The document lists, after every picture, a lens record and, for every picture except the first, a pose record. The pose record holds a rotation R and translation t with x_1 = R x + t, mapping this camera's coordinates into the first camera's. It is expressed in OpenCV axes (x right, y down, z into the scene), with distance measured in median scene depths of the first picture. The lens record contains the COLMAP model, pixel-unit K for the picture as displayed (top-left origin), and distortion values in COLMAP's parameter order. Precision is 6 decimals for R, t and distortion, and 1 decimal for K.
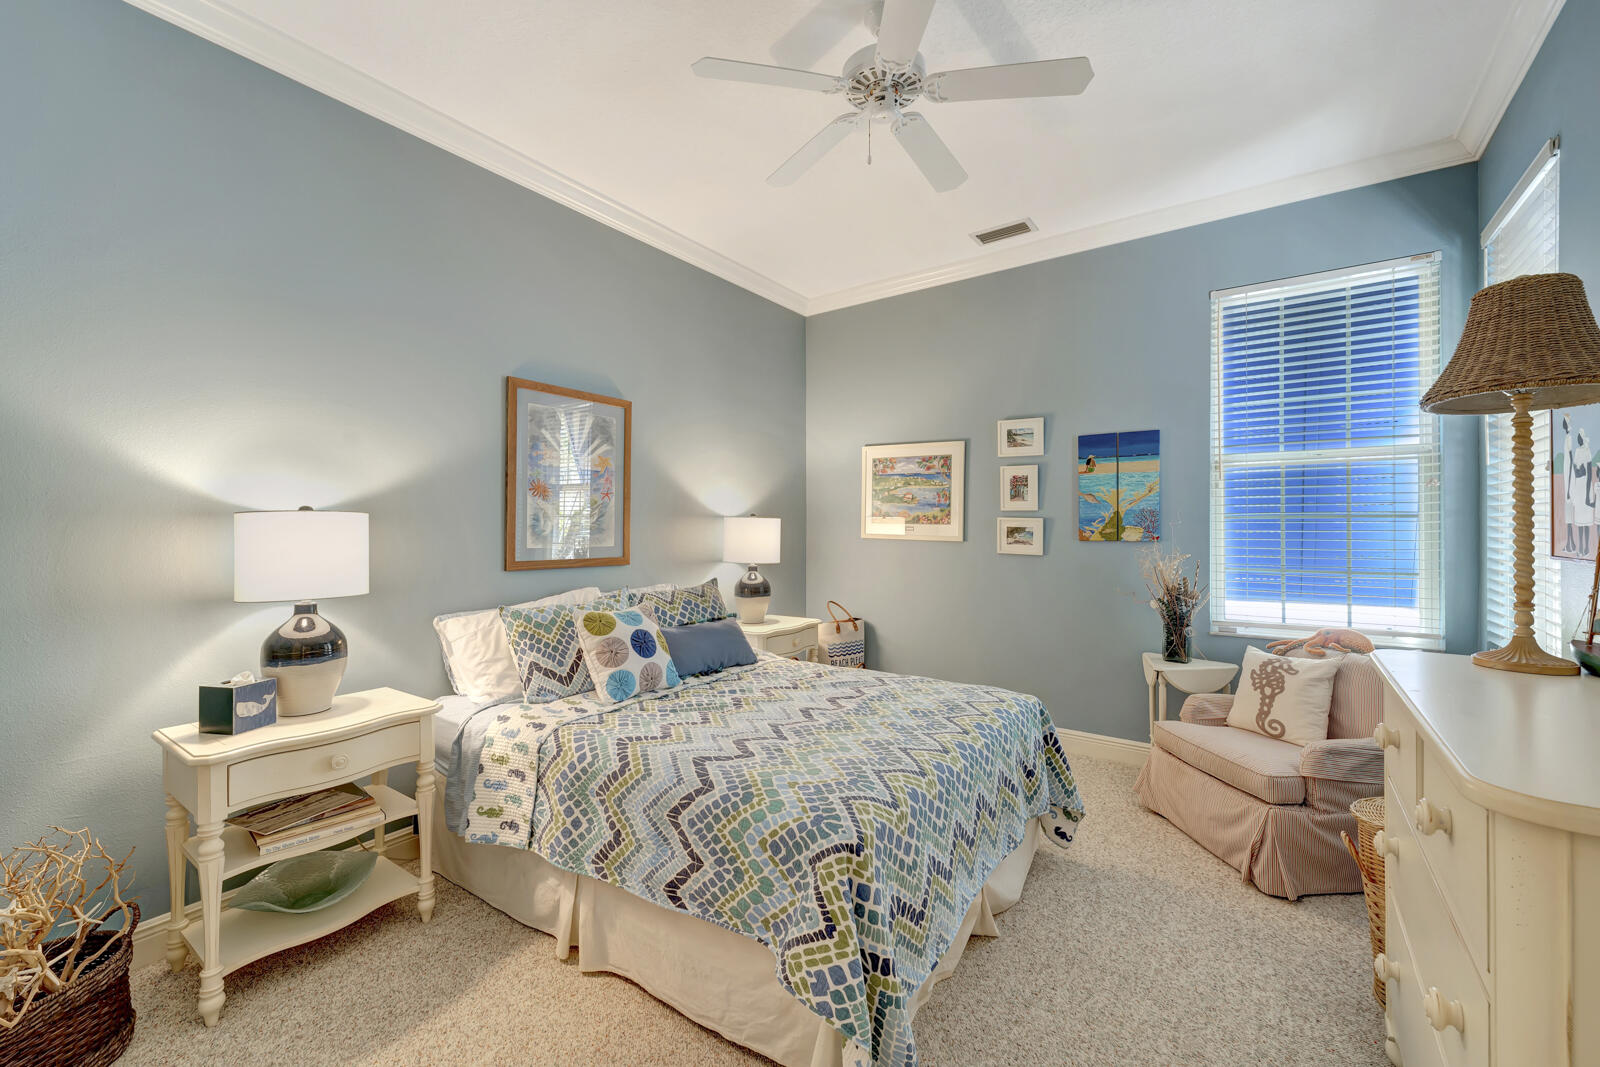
lens RADIAL K [[684.3, 0, 801.2], [0, 684.3, 548.2], [0, 0, 1]] dist [0.001582, 0.000074]
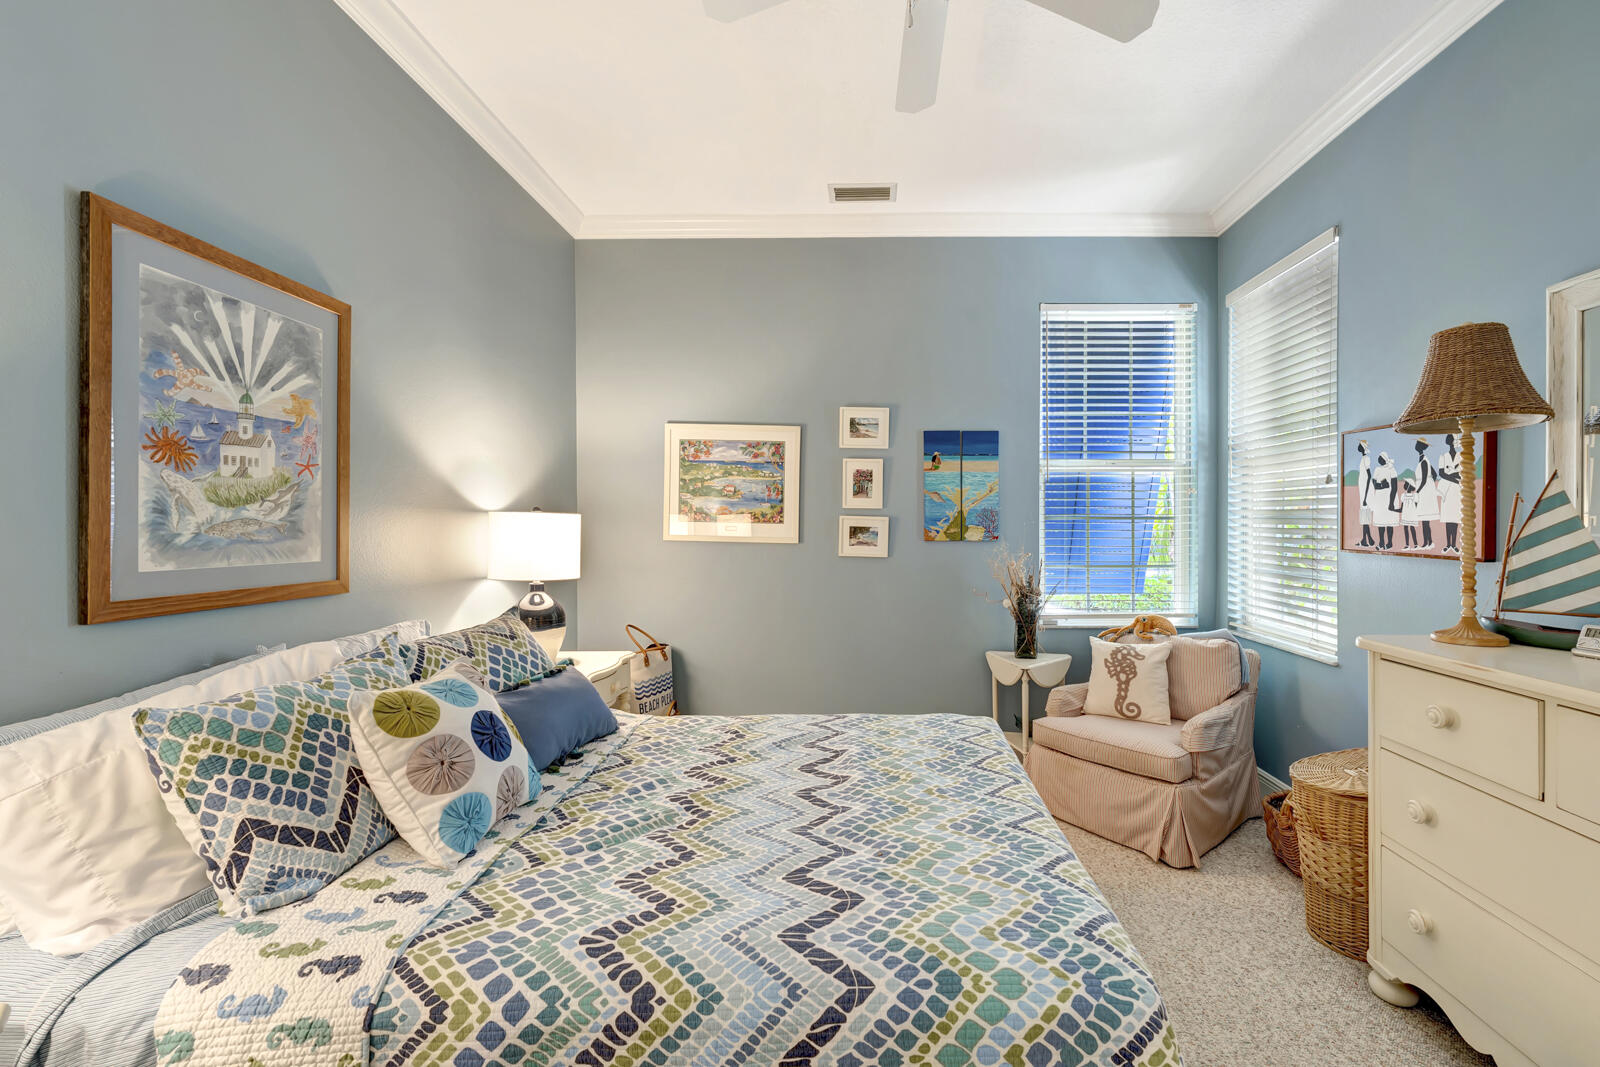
lens RADIAL K [[684.3, 0, 801.2], [0, 684.3, 548.2], [0, 0, 1]] dist [0.001582, 0.000074]
pose [[0.806541, -0.018660, 0.590884, -0.357245], [0.017346, 0.999818, 0.007897, -0.013957], [-0.590924, 0.003880, 0.806718, 0.402690]]
